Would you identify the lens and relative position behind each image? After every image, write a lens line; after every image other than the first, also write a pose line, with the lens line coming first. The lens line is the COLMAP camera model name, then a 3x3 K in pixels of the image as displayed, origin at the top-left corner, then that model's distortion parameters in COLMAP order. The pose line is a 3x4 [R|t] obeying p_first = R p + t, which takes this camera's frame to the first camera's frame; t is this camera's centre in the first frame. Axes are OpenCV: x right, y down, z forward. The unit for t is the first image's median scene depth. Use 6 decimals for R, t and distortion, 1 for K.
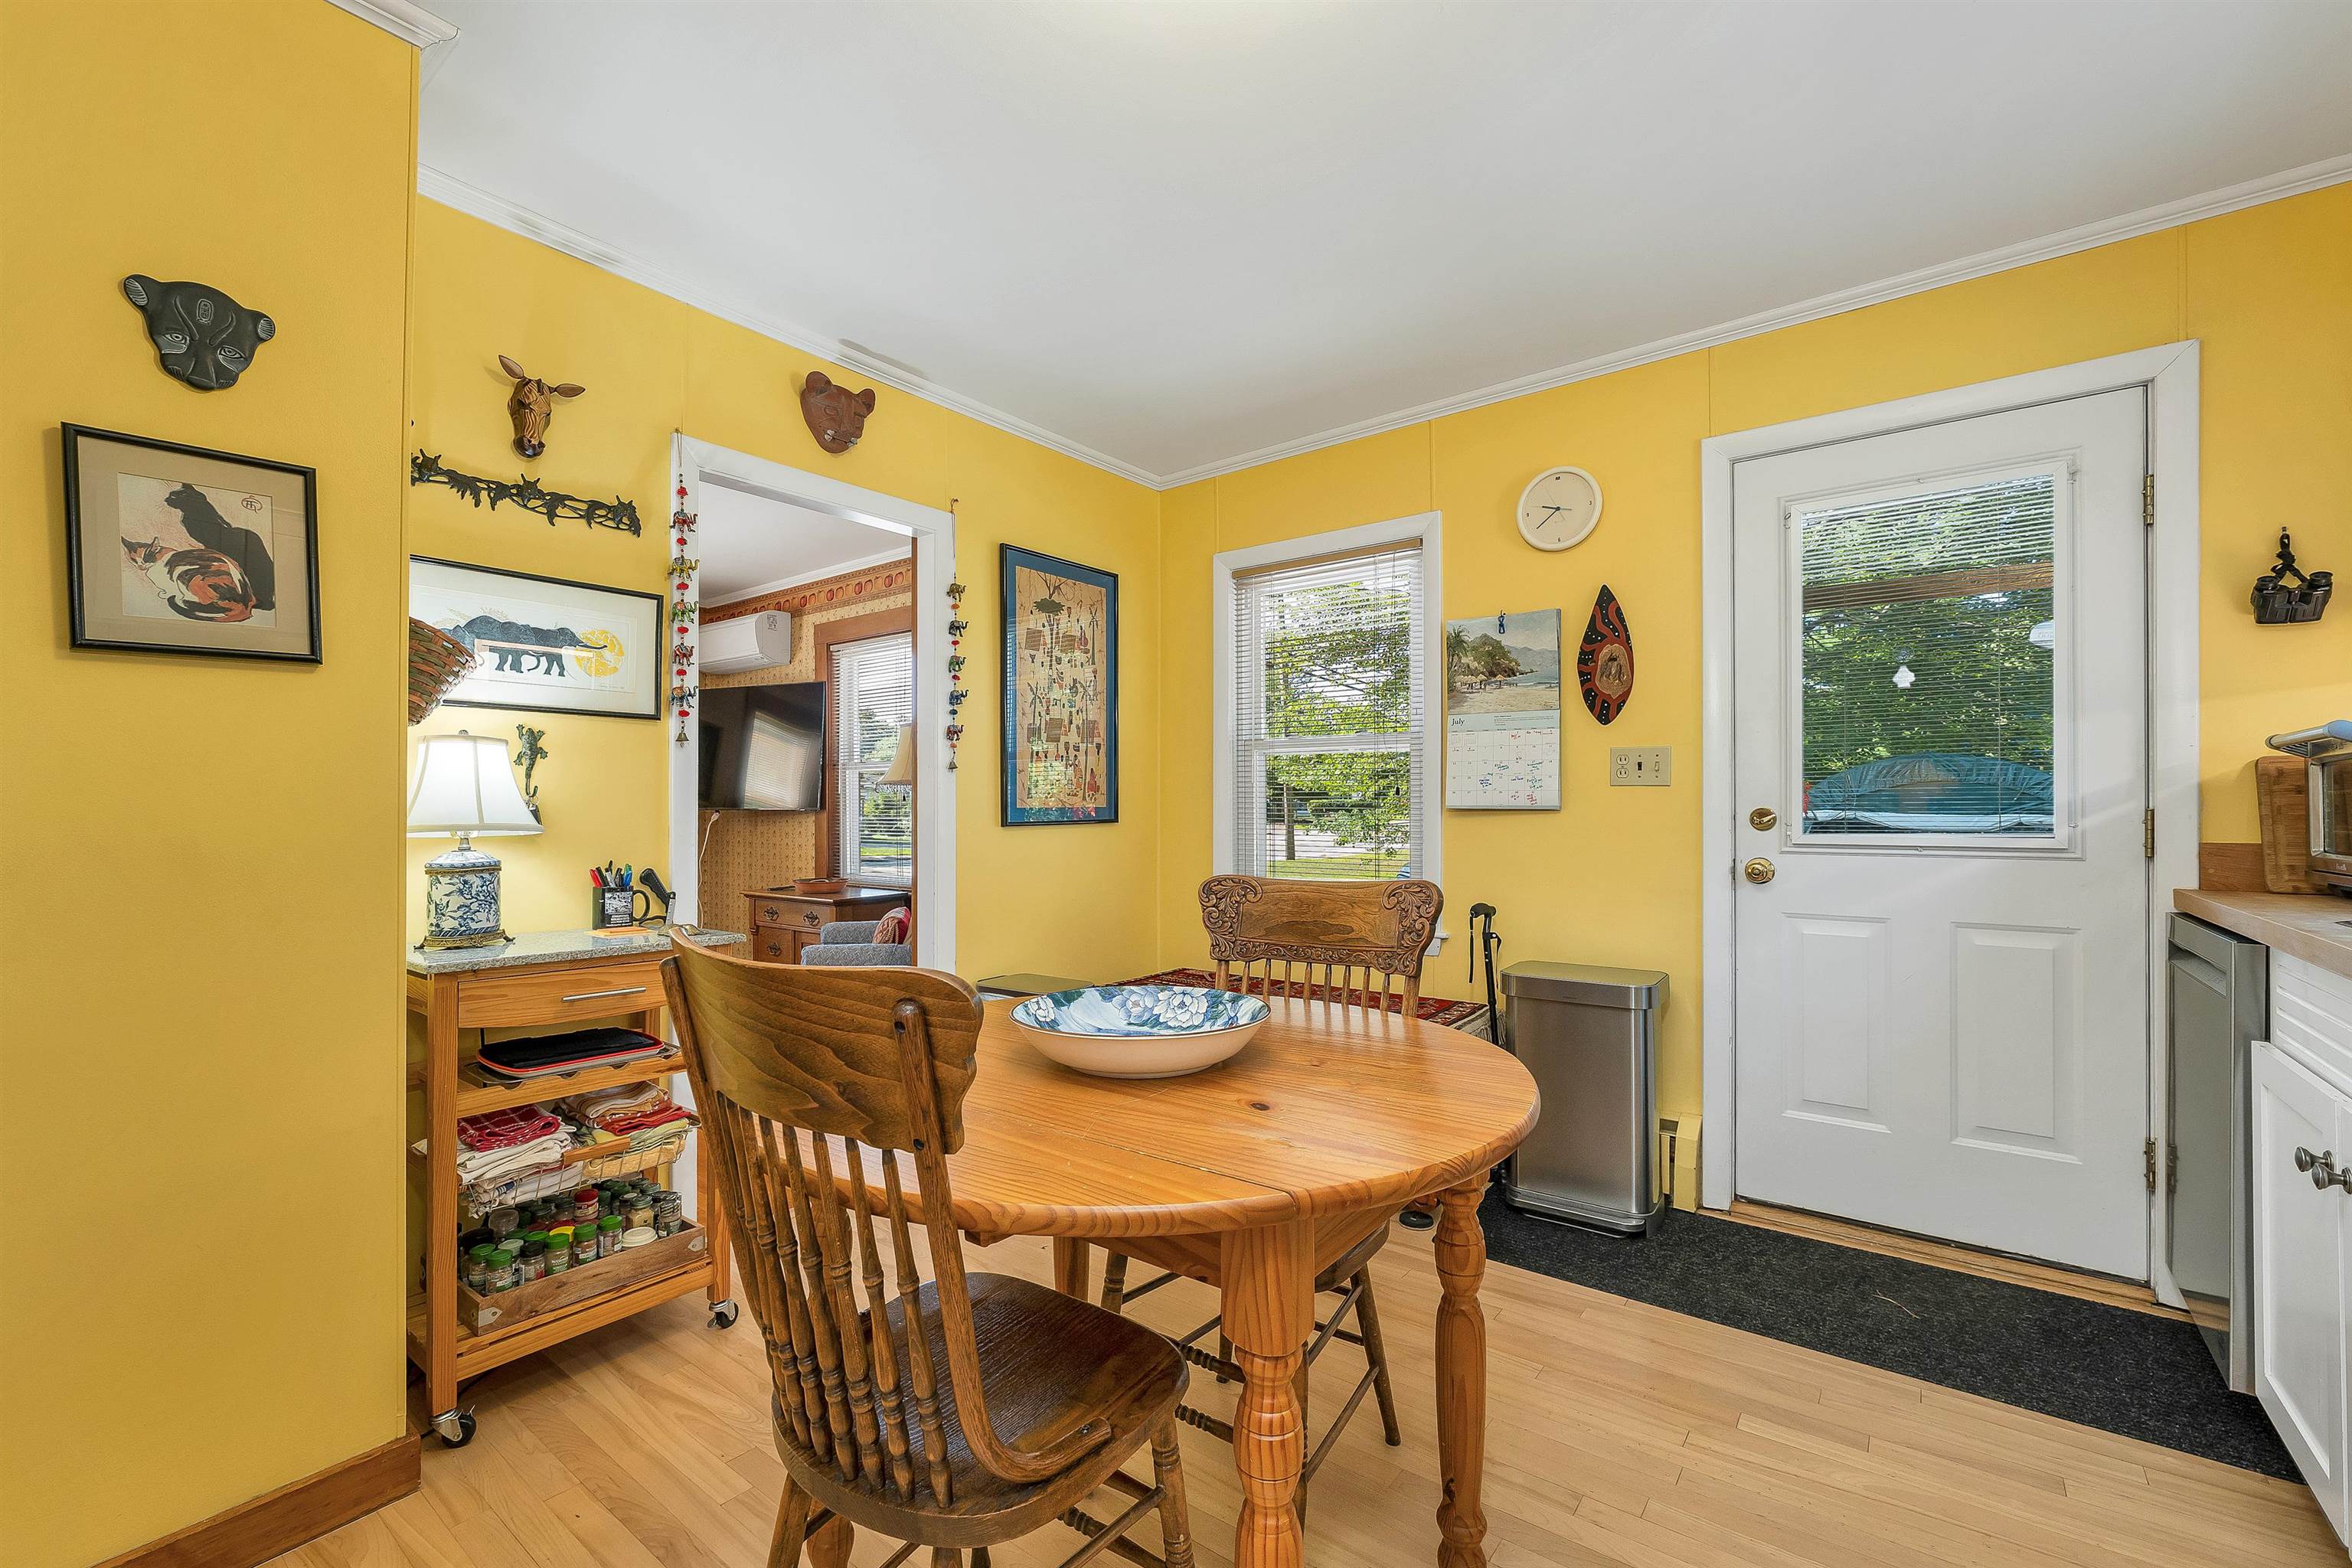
lens RADIAL K [[979.5, 0, 1159.2], [0, 979.5, 808.1], [0, 0, 1]] dist [-0.001778, -0.000516]
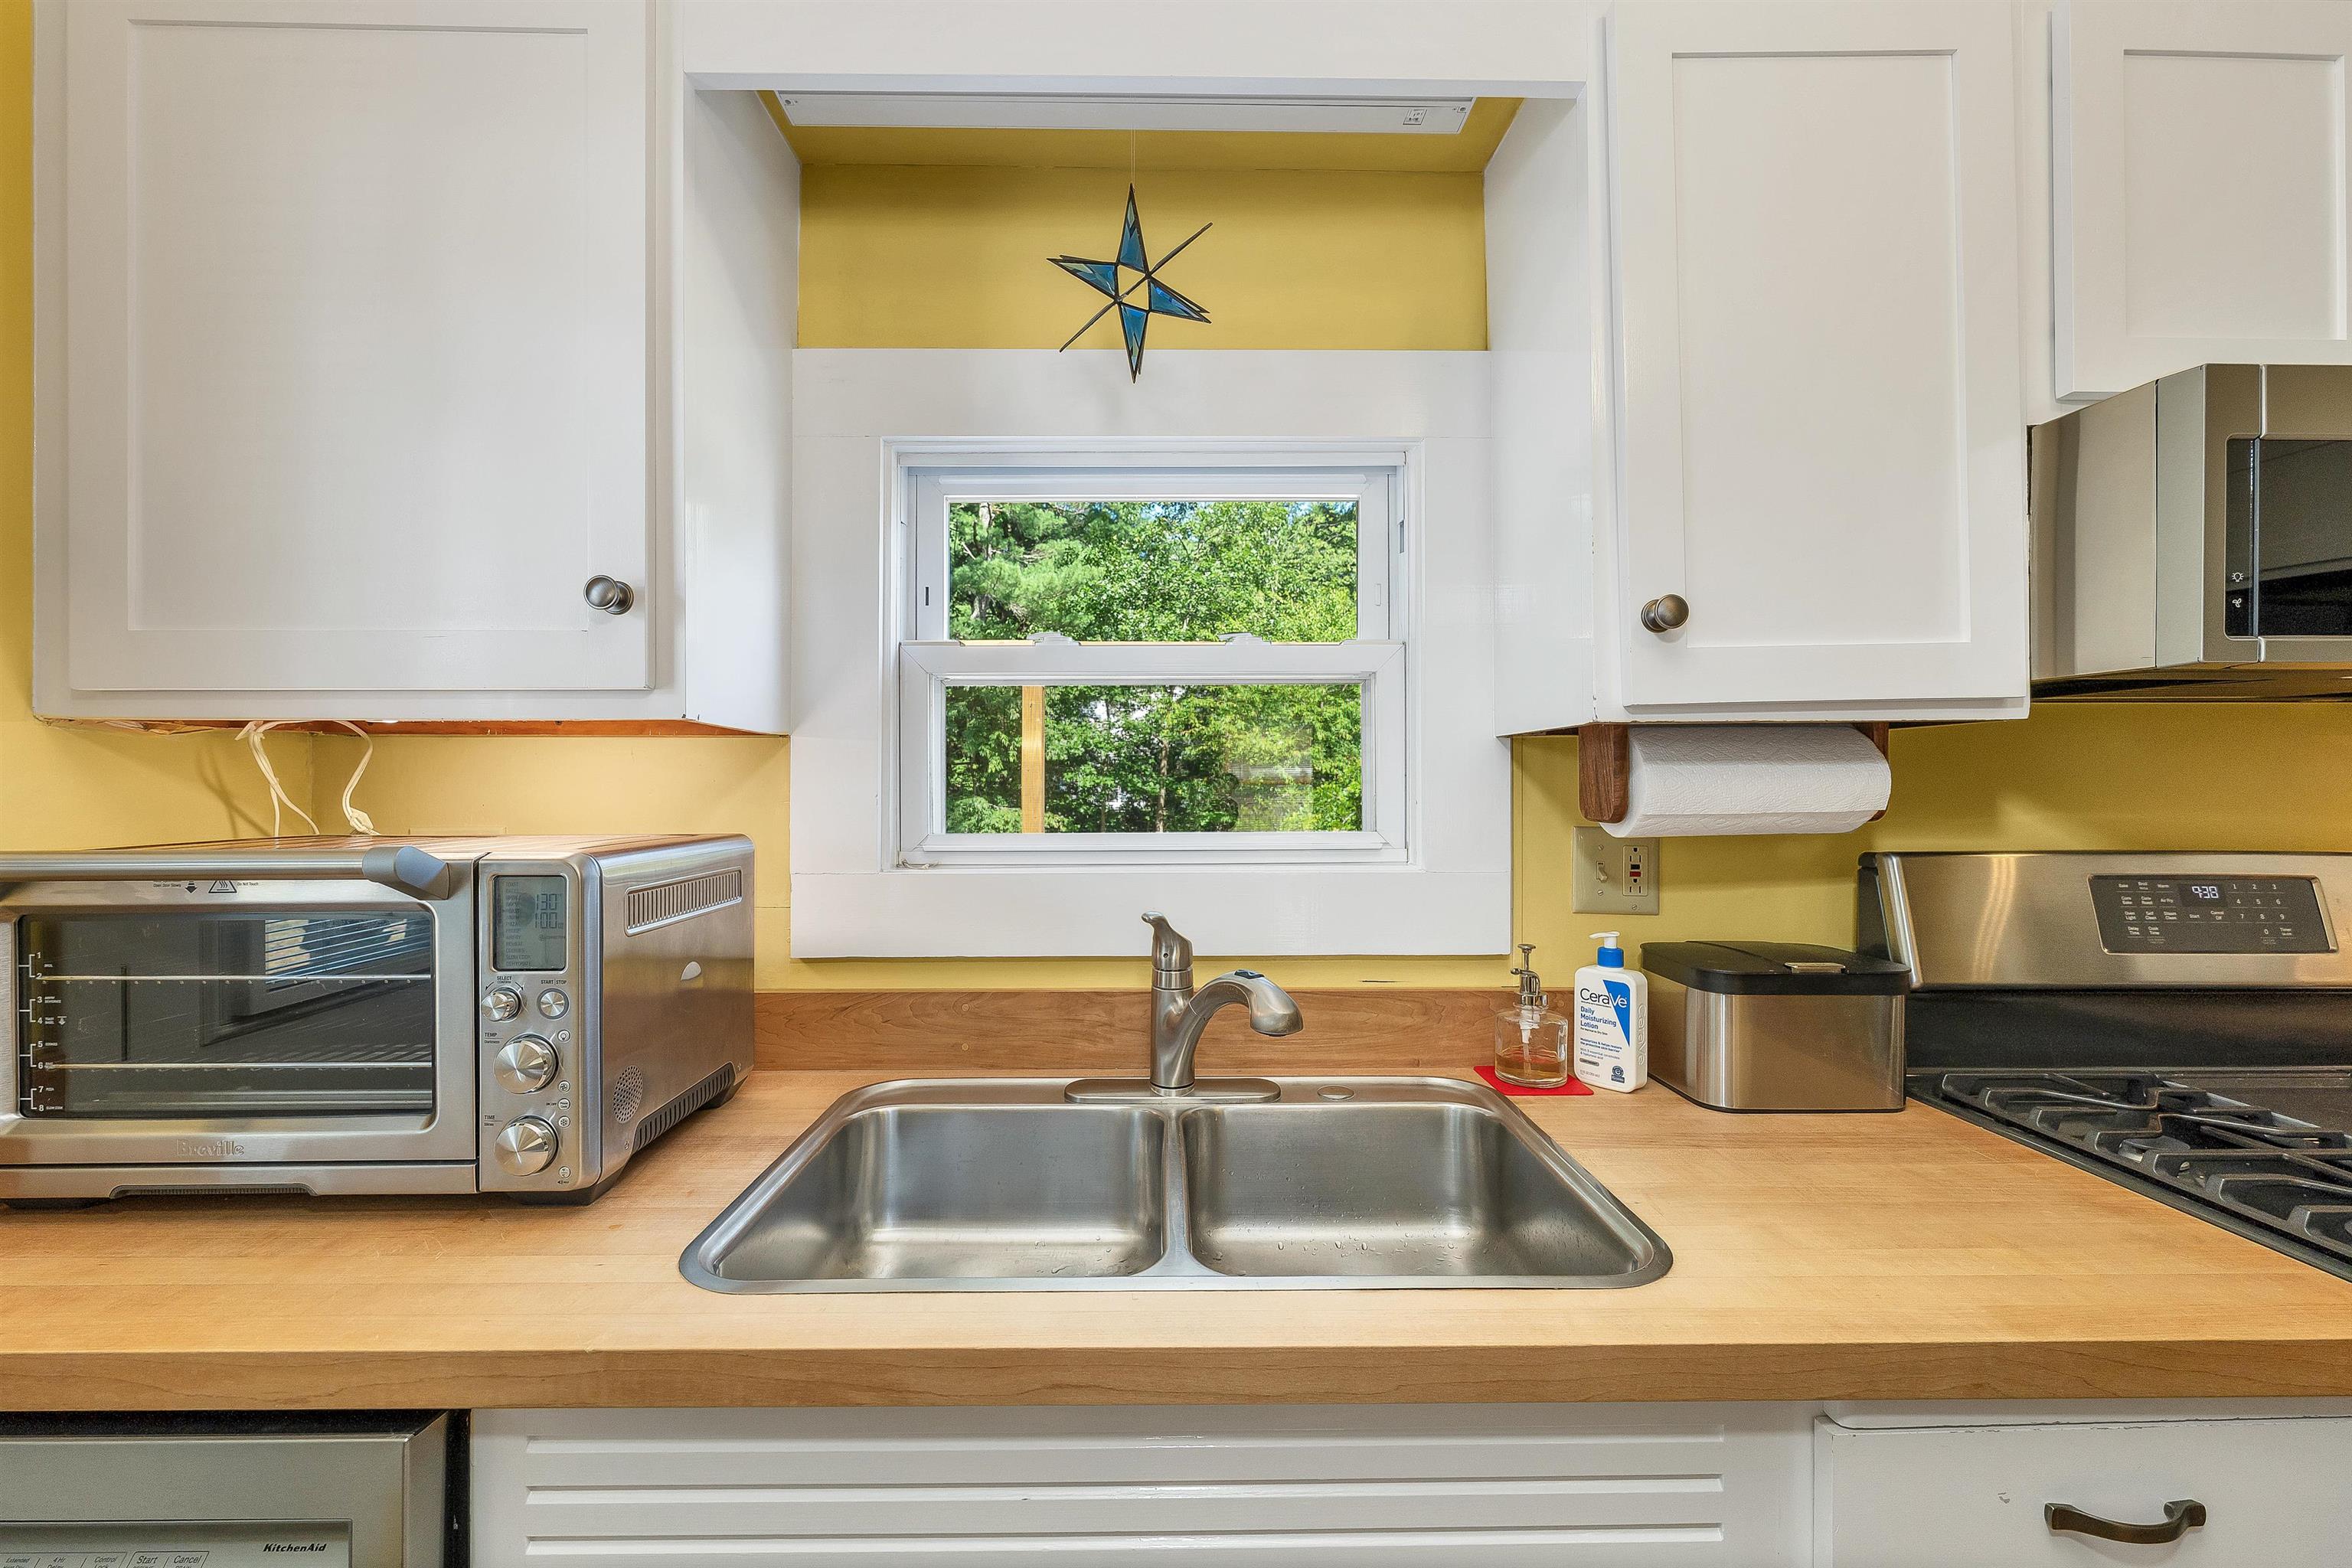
lens RADIAL K [[970.1, 0, 1176.0], [0, 970.1, 784.0], [0, 0, 1]] dist [0.000523, -0.000046]
pose [[-0.633082, 0.001530, 0.774083, 0.384810], [-0.000295, 0.999997, -0.002217, -0.074781], [-0.774085, -0.001632, -0.633080, 0.630810]]
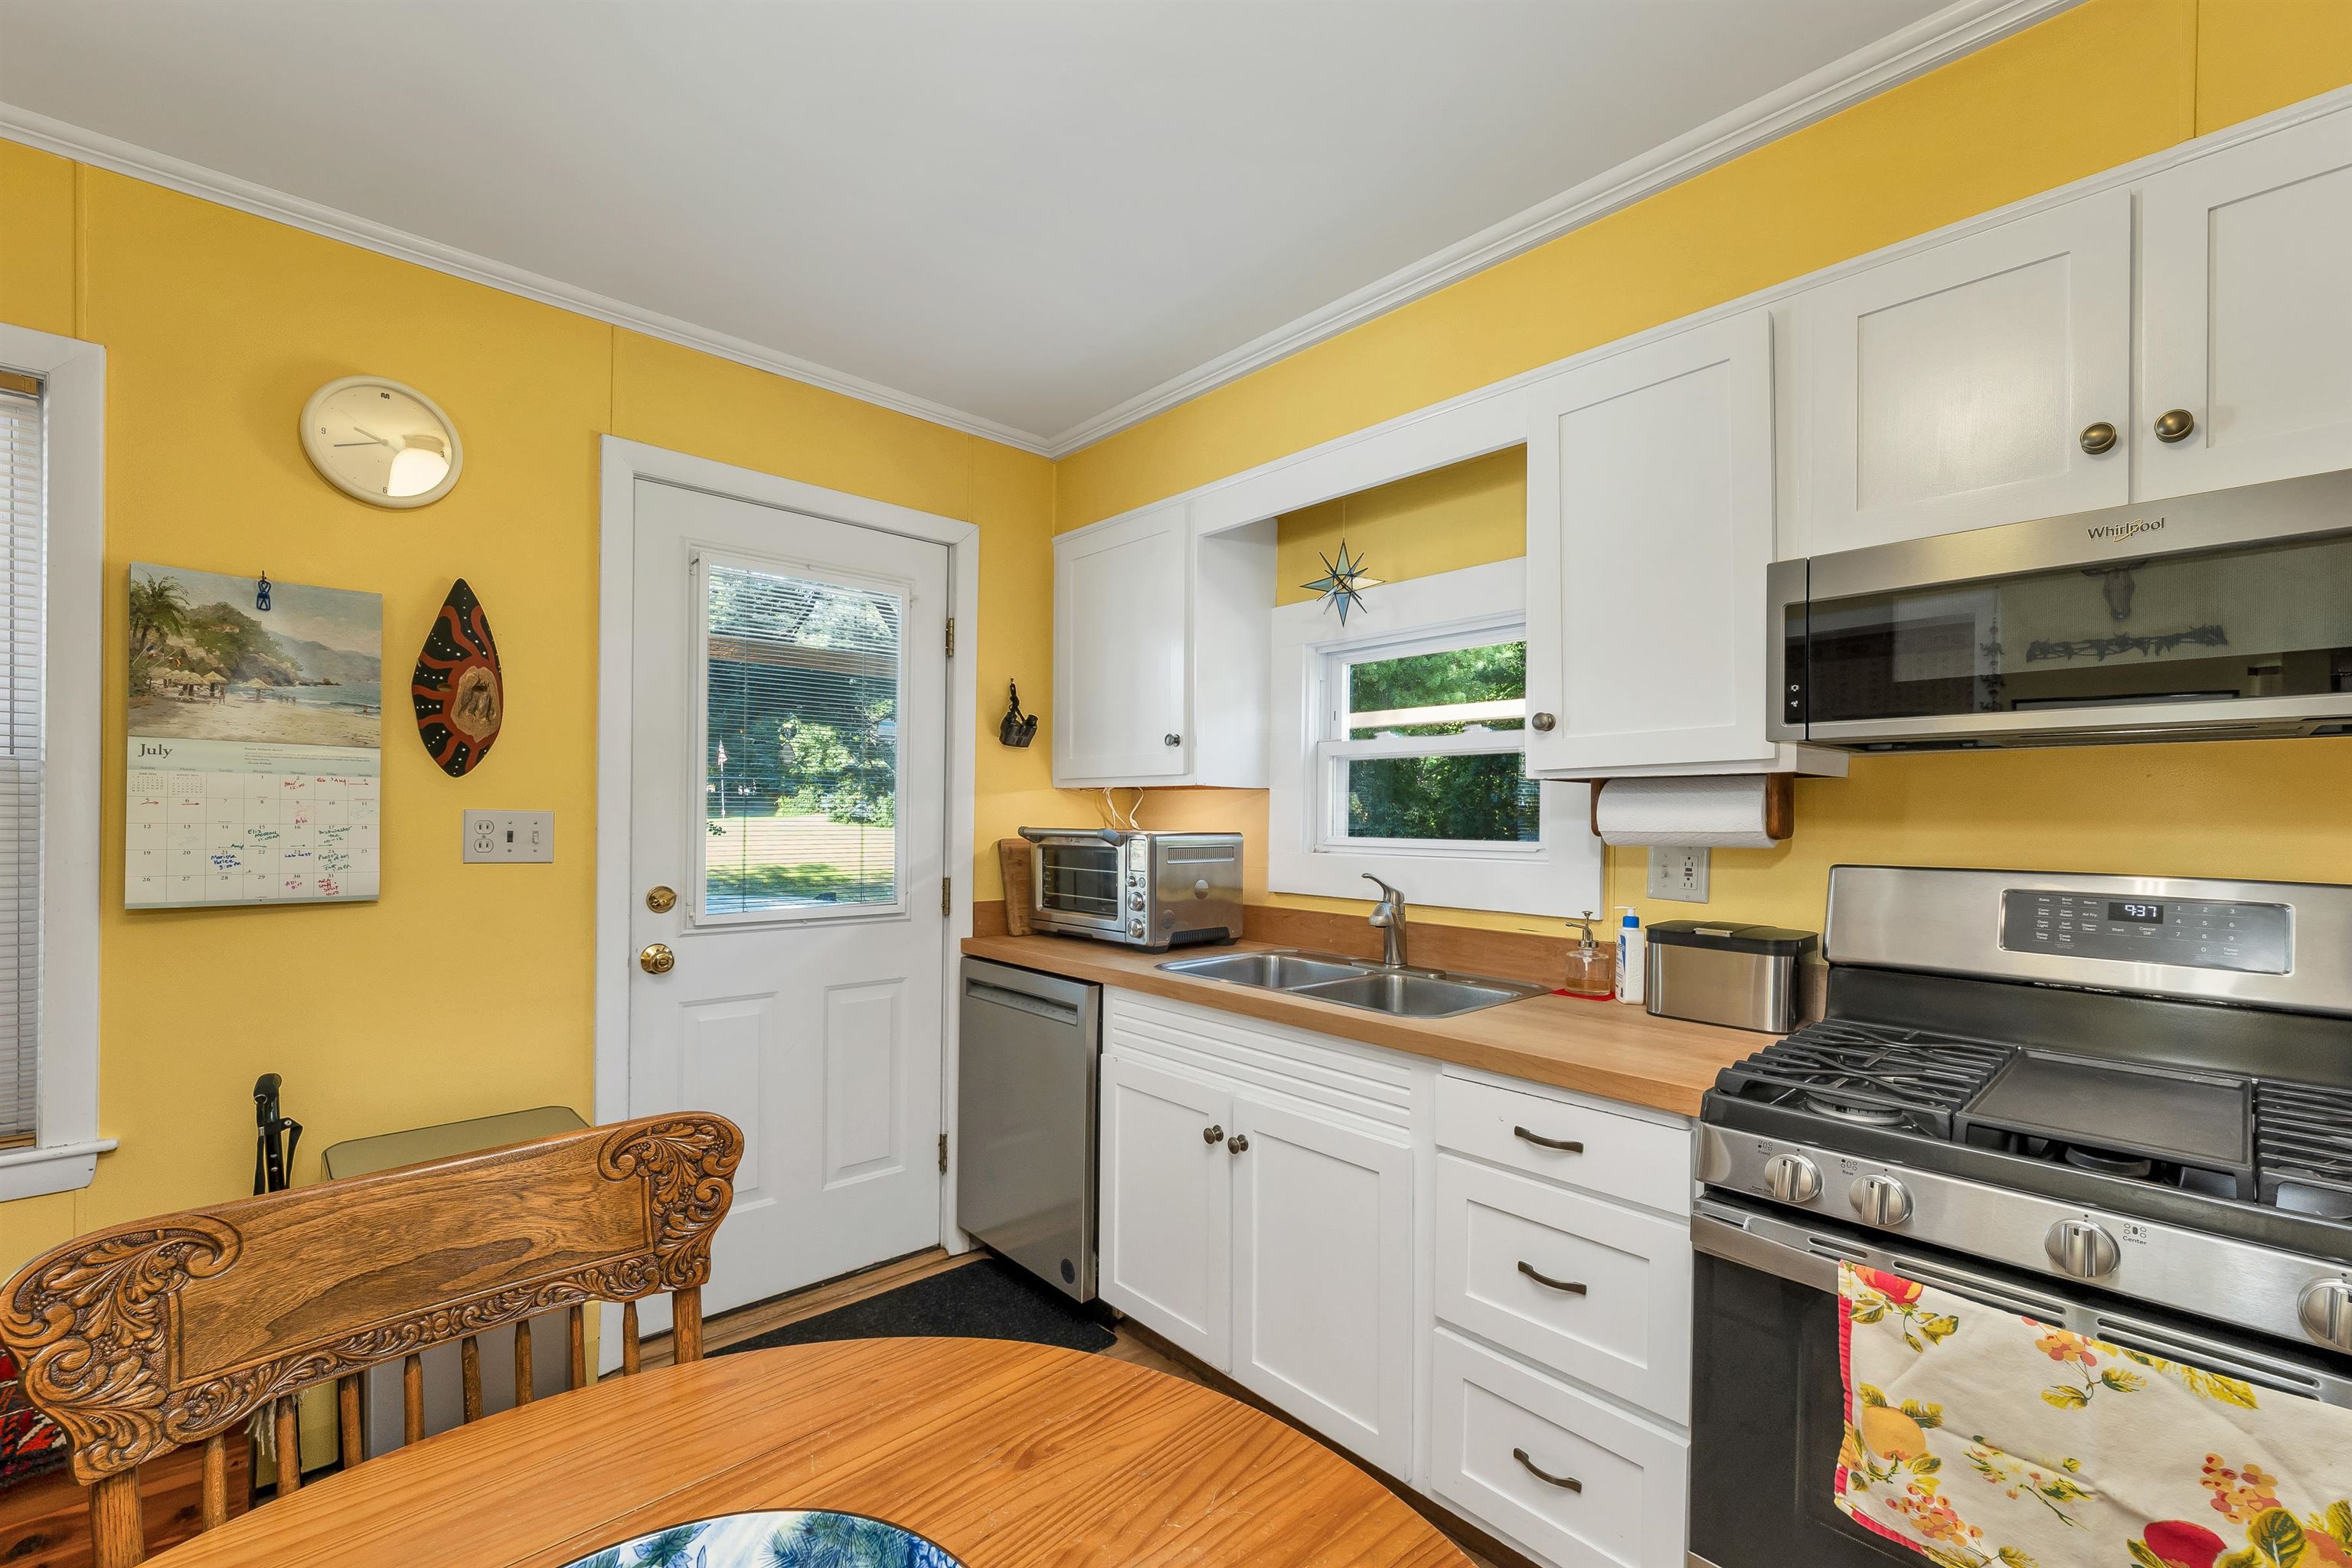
lens RADIAL K [[977.2, 0, 1179.1], [0, 977.2, 822.0], [0, 0, 1]] dist [-0.001034, -0.000242]
pose [[0.160727, -0.004413, 0.986989, -0.168467], [-0.013960, 0.999880, 0.006744, -0.069773], [-0.986900, -0.014863, 0.160646, 0.402056]]
